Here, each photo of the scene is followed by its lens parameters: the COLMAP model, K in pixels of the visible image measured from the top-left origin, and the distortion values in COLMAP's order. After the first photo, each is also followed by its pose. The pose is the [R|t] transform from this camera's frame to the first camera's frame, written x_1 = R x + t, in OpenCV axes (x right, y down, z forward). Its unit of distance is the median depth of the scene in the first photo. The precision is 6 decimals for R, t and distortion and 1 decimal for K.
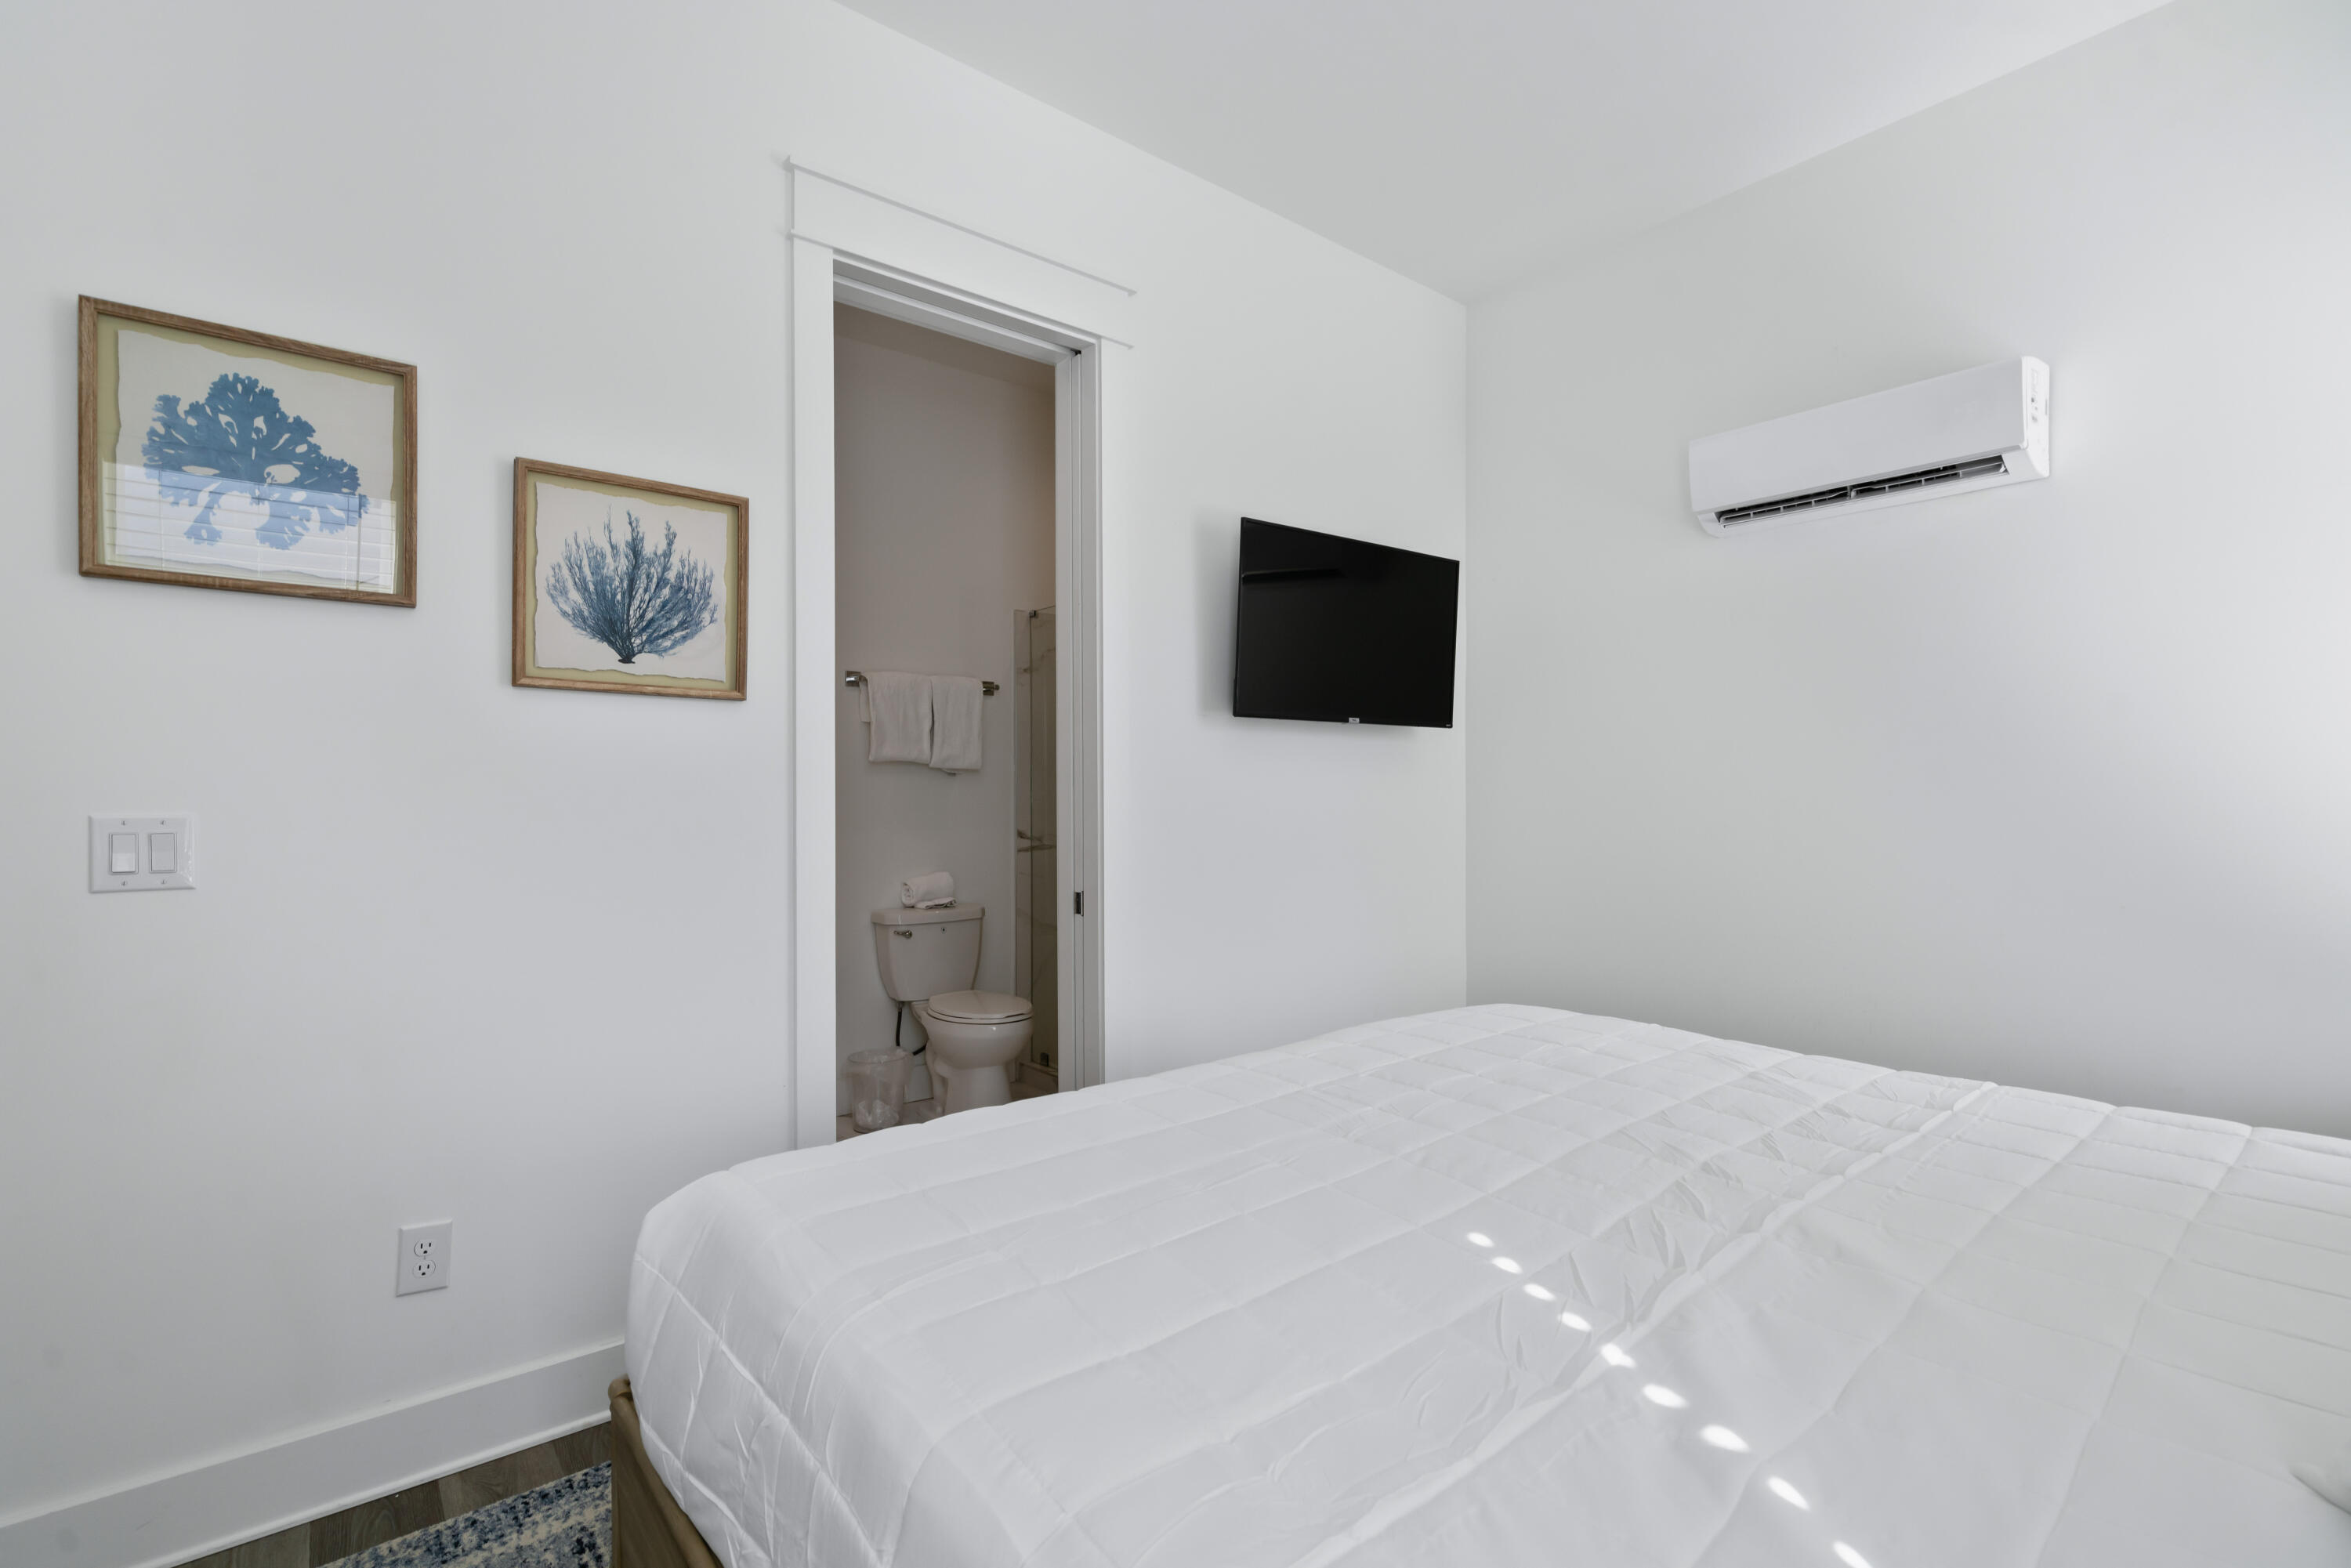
lens RADIAL K [[1082.5, 0, 1173.9], [0, 1082.5, 796.0], [0, 0, 1]] dist [-0.001122, 0.000719]
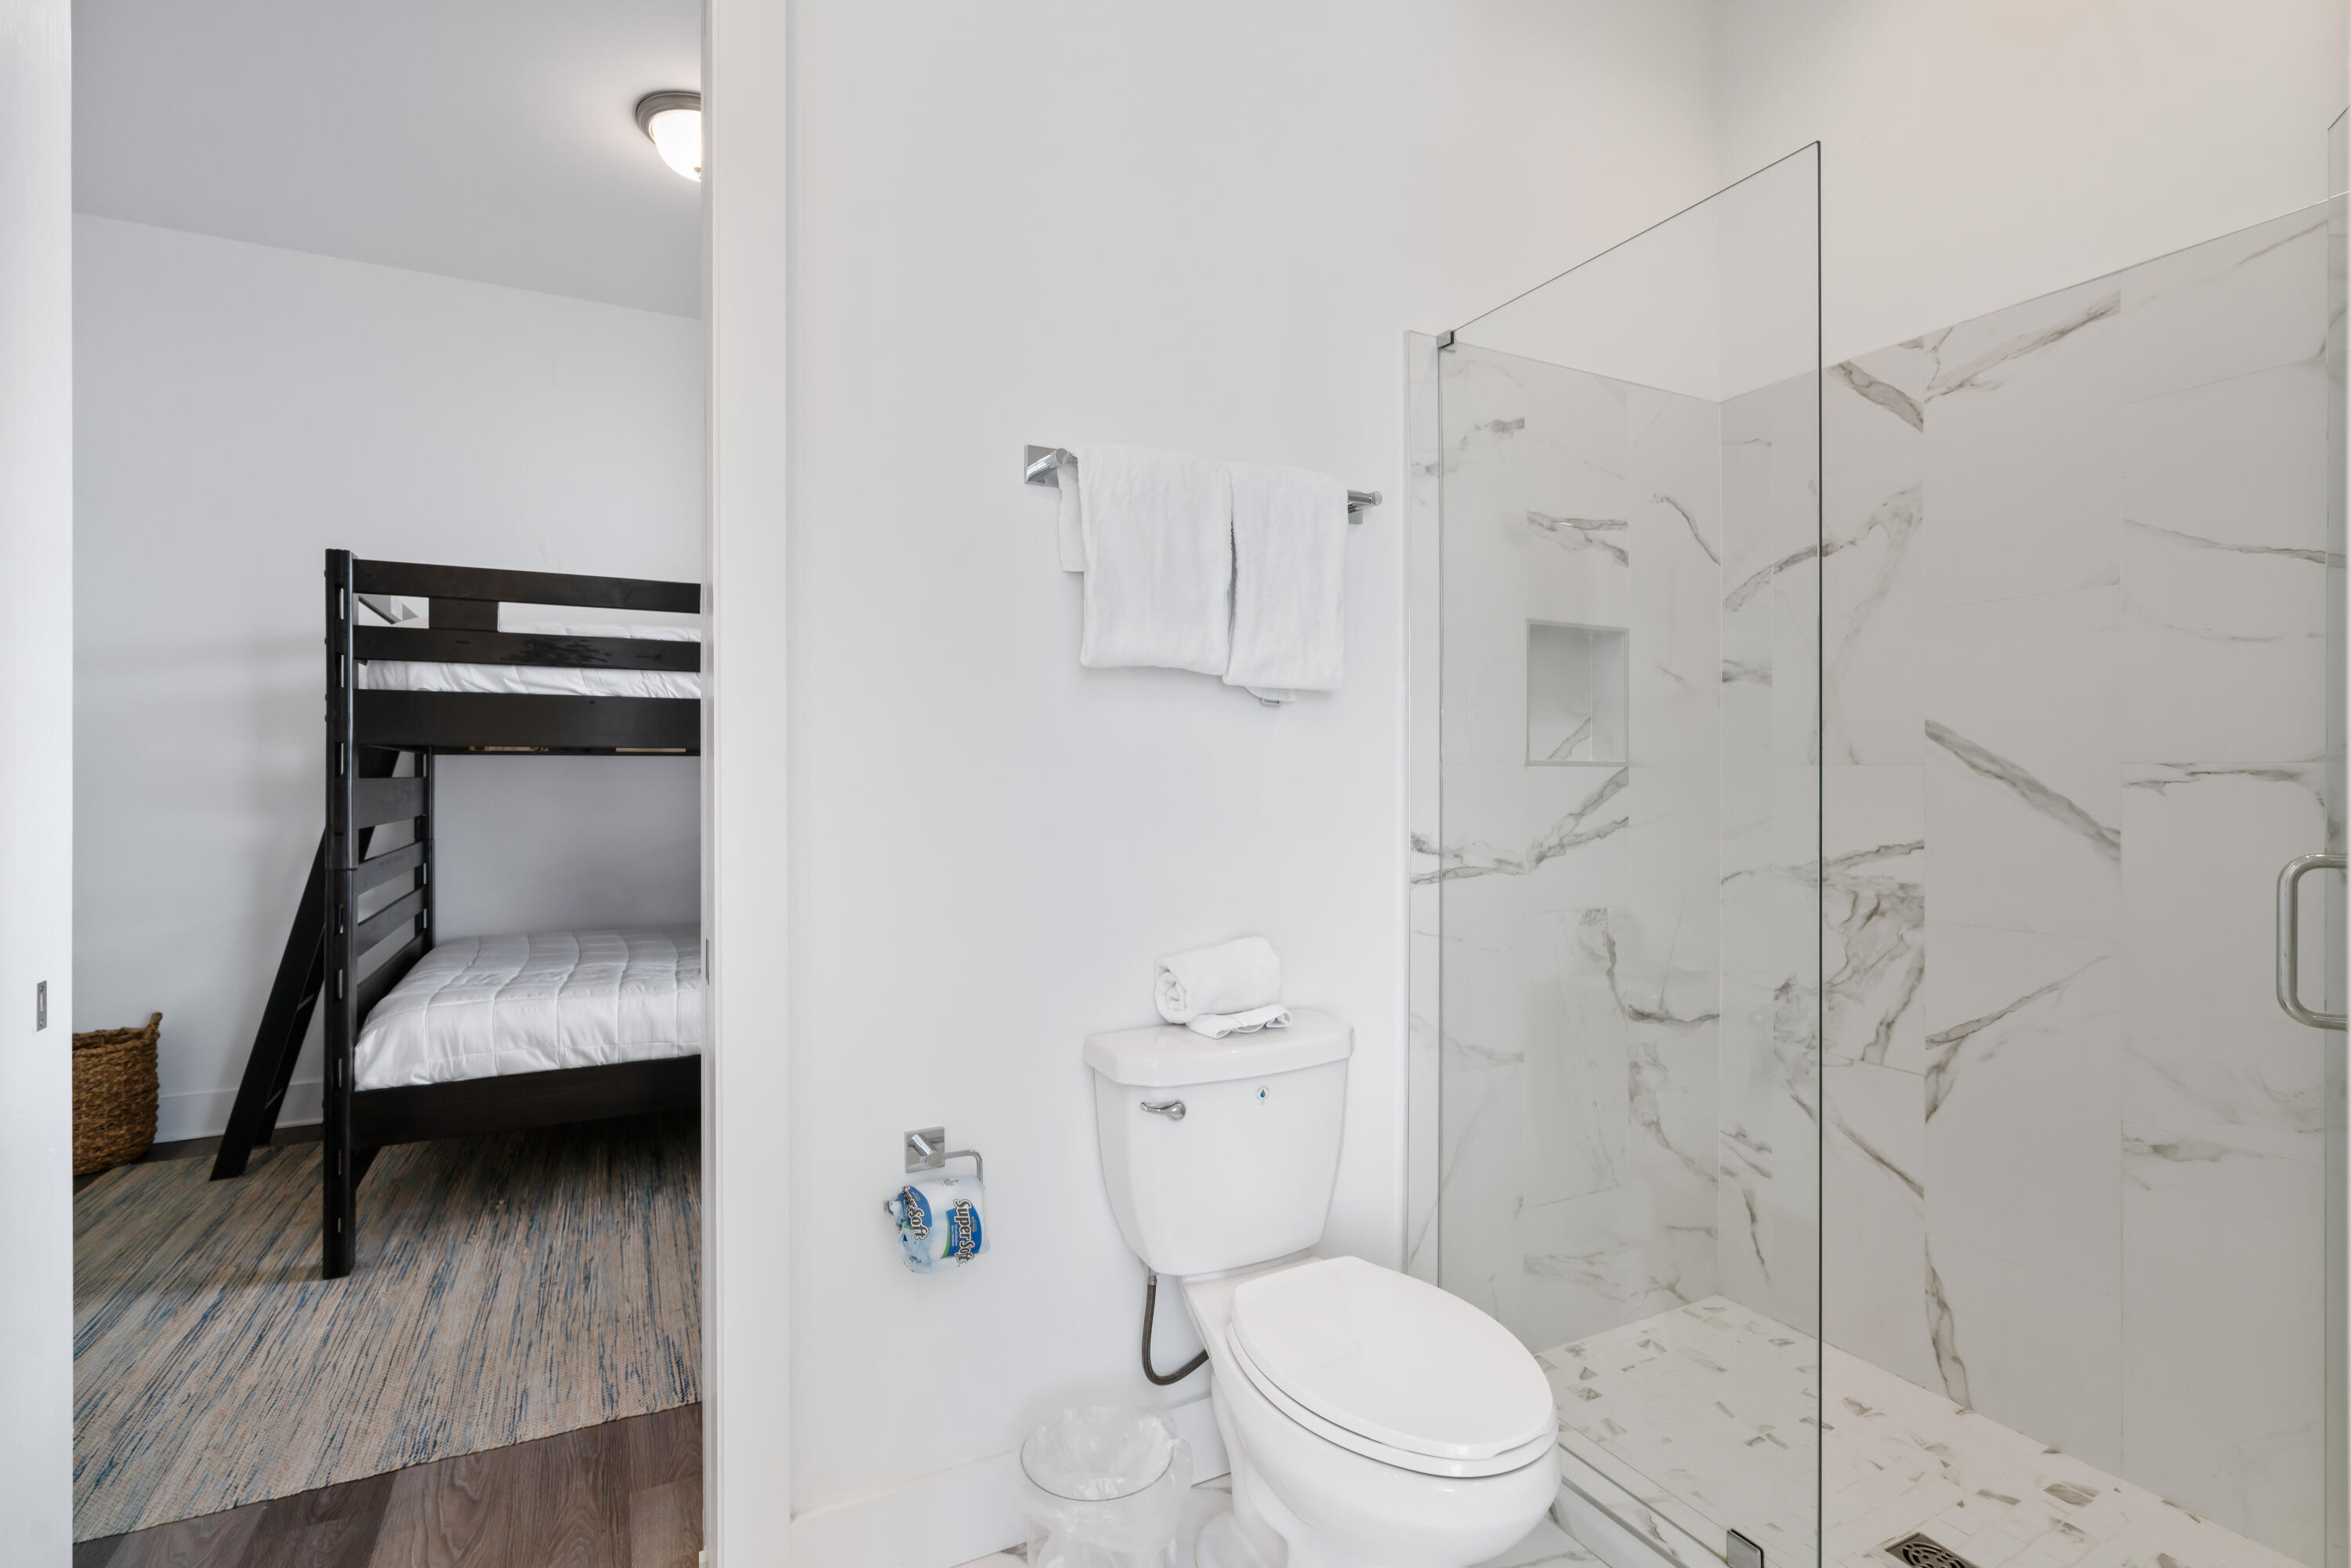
lens RADIAL K [[1082.5, 0, 1164.3], [0, 1082.5, 774.4], [0, 0, 1]] dist [-0.001122, 0.000719]
pose [[0.977235, 0.006396, -0.212061, -0.155593], [-0.005769, 0.999977, 0.003578, 0.006926], [0.212079, -0.002274, 0.977250, 0.576217]]
